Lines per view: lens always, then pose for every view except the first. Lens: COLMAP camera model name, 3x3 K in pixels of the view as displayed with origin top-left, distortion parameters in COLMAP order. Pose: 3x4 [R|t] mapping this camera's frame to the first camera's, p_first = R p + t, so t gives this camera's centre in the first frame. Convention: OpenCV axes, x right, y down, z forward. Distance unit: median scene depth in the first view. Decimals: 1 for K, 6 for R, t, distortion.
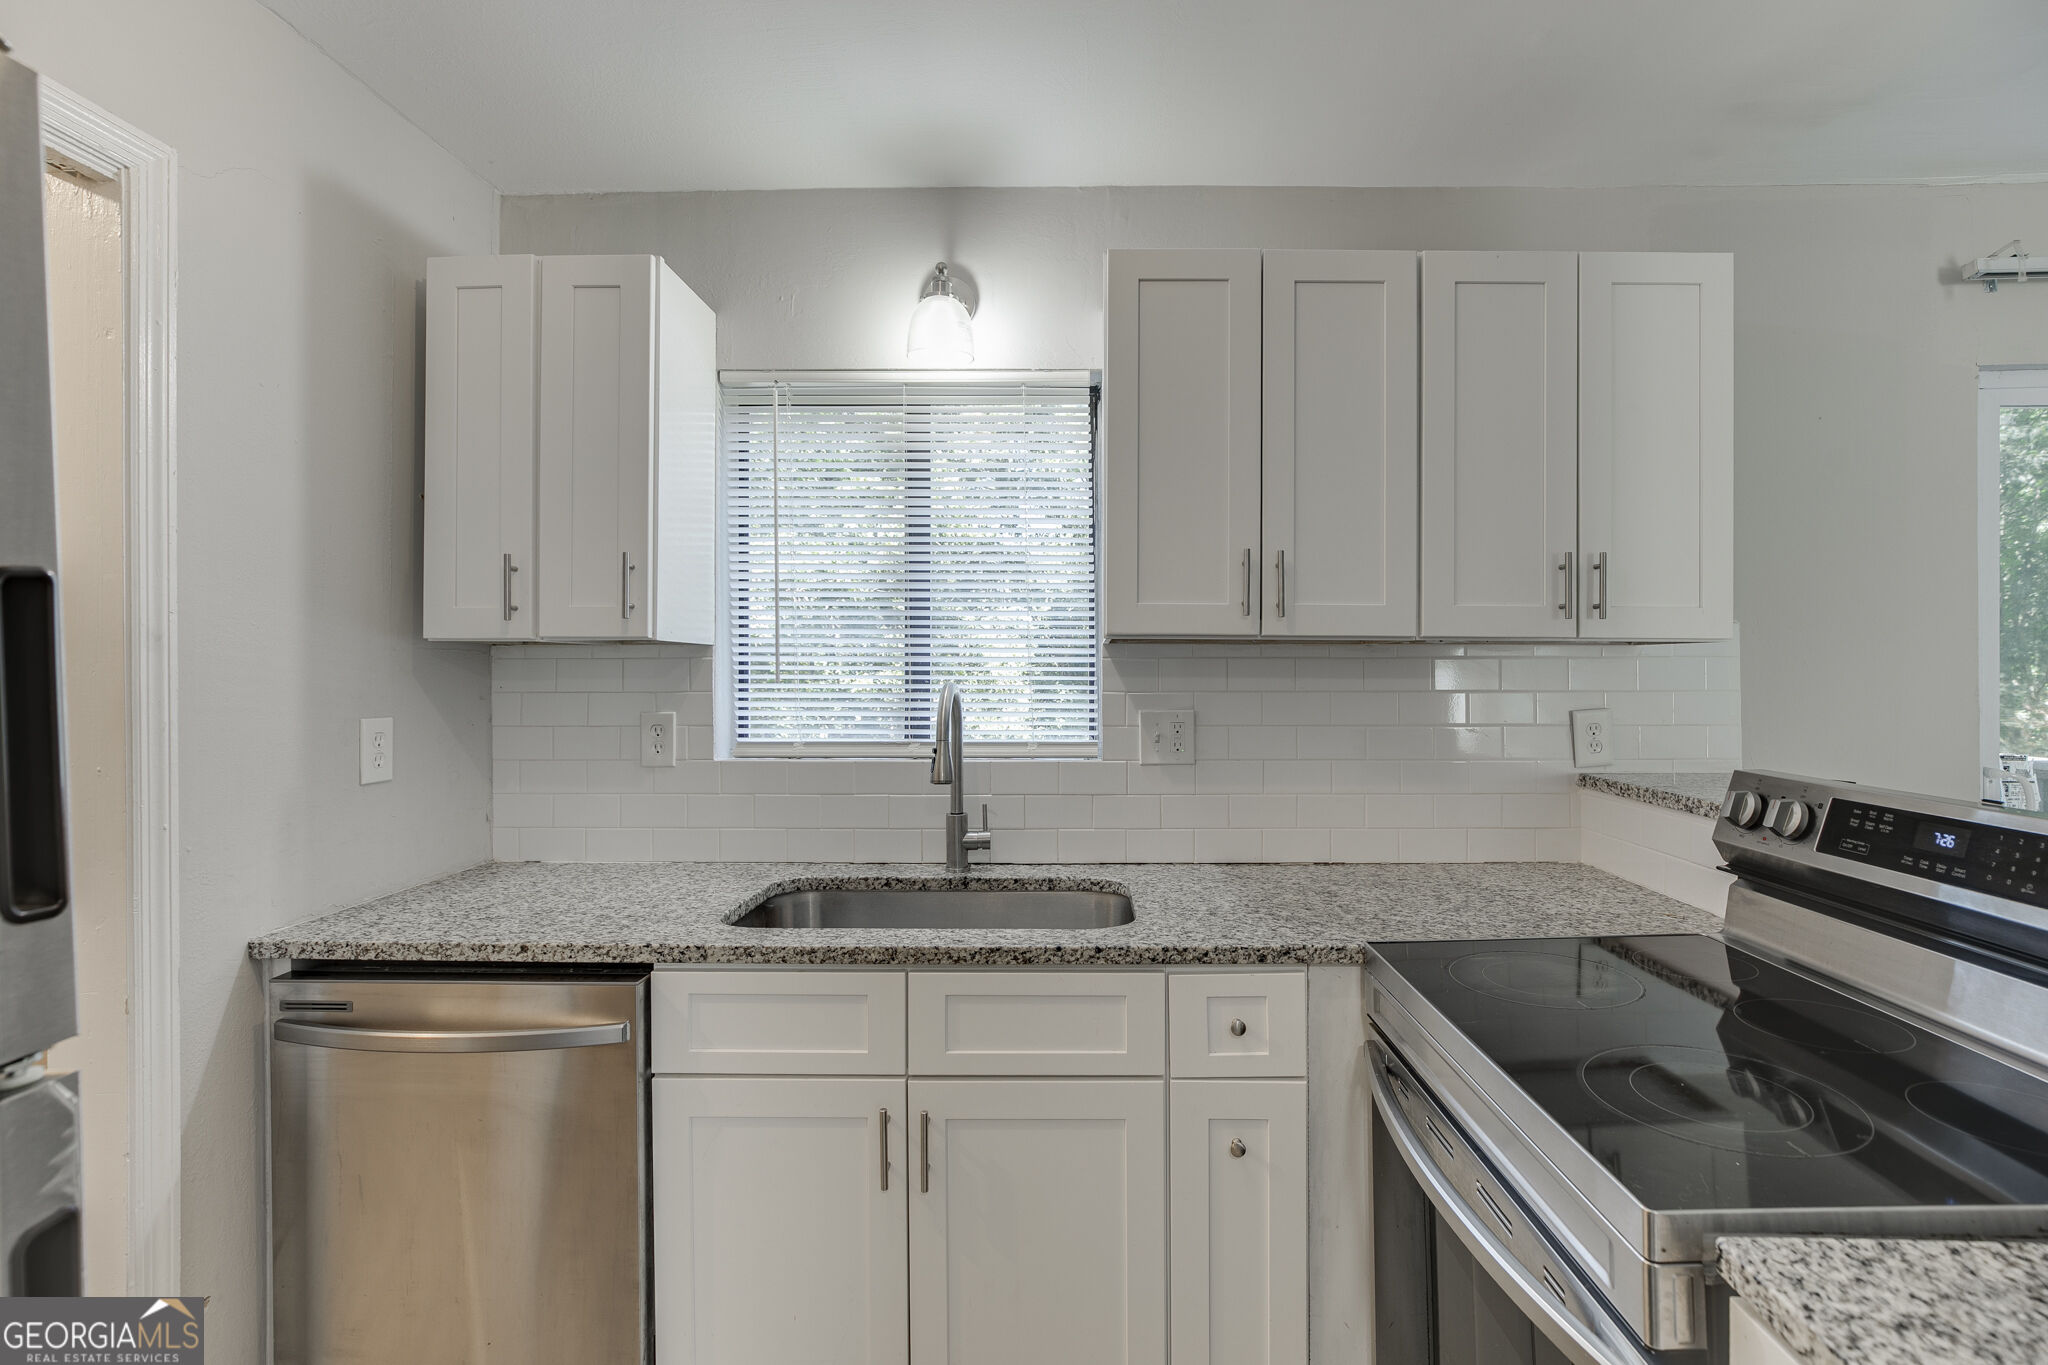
lens RADIAL K [[970.9, 0, 1050.2], [0, 970.9, 669.2], [0, 0, 1]] dist [-0.018409, 0.010250]
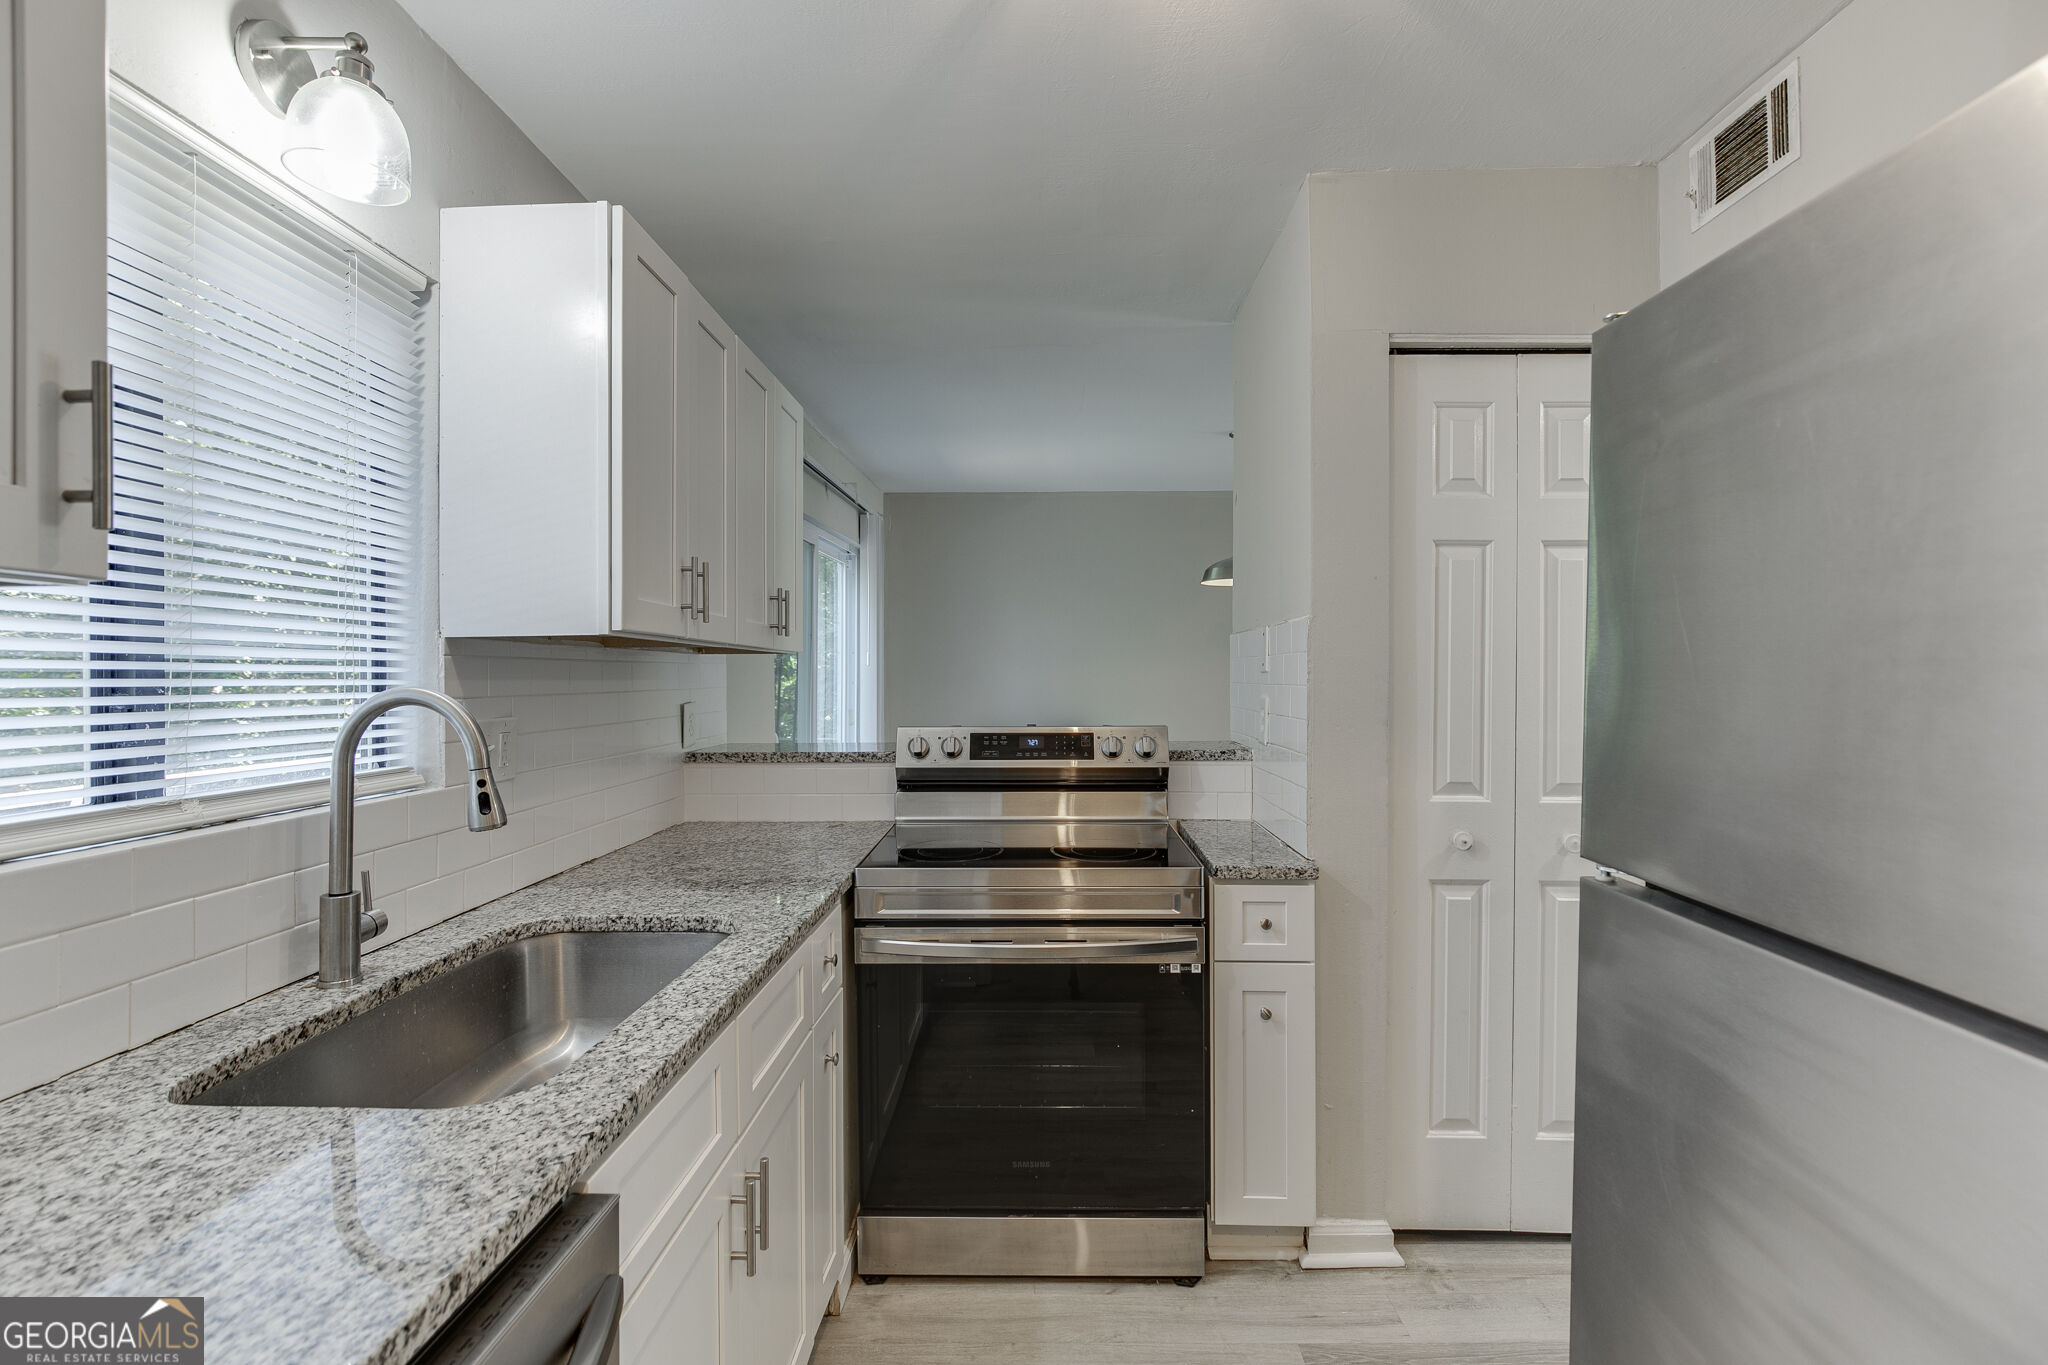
lens RADIAL K [[970.9, 0, 1050.2], [0, 970.9, 669.2], [0, 0, 1]] dist [-0.018409, 0.010250]
pose [[-0.039205, 0.006543, 0.999210, -1.003750], [0.008018, 0.999948, -0.006234, 0.010878], [-0.999199, 0.007768, -0.039256, 0.742172]]
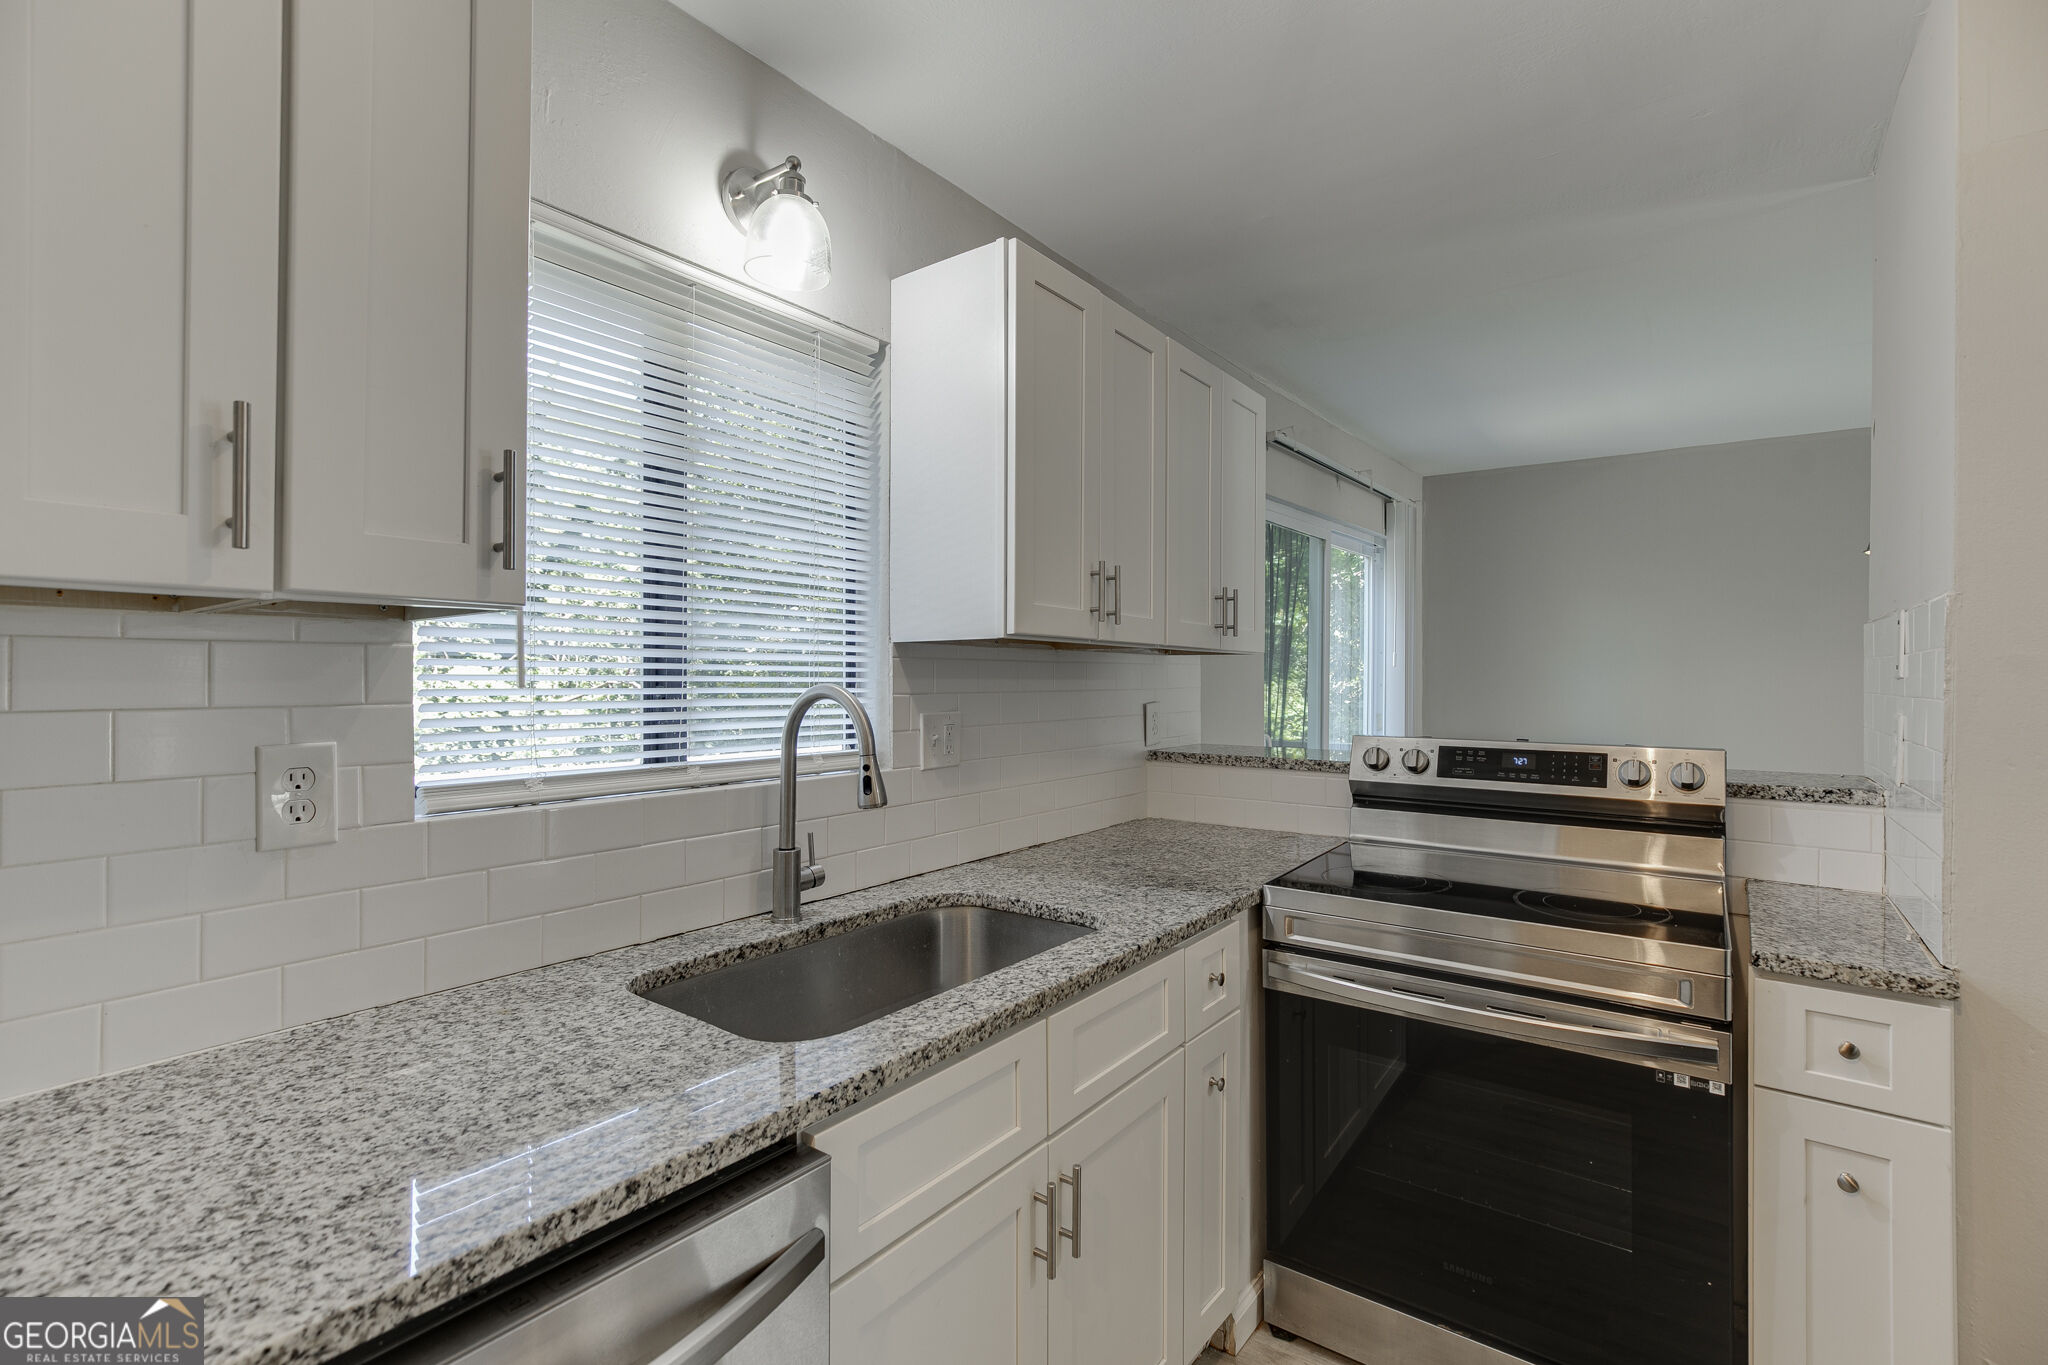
lens RADIAL K [[961.9, 0, 1005.1], [0, 961.9, 671.8], [0, 0, 1]] dist [-0.011986, 0.004619]
pose [[0.570555, 0.005966, 0.821238, -0.862728], [-0.001483, 0.999979, -0.006234, 0.009585], [-0.821258, 0.002339, 0.570552, 0.533177]]
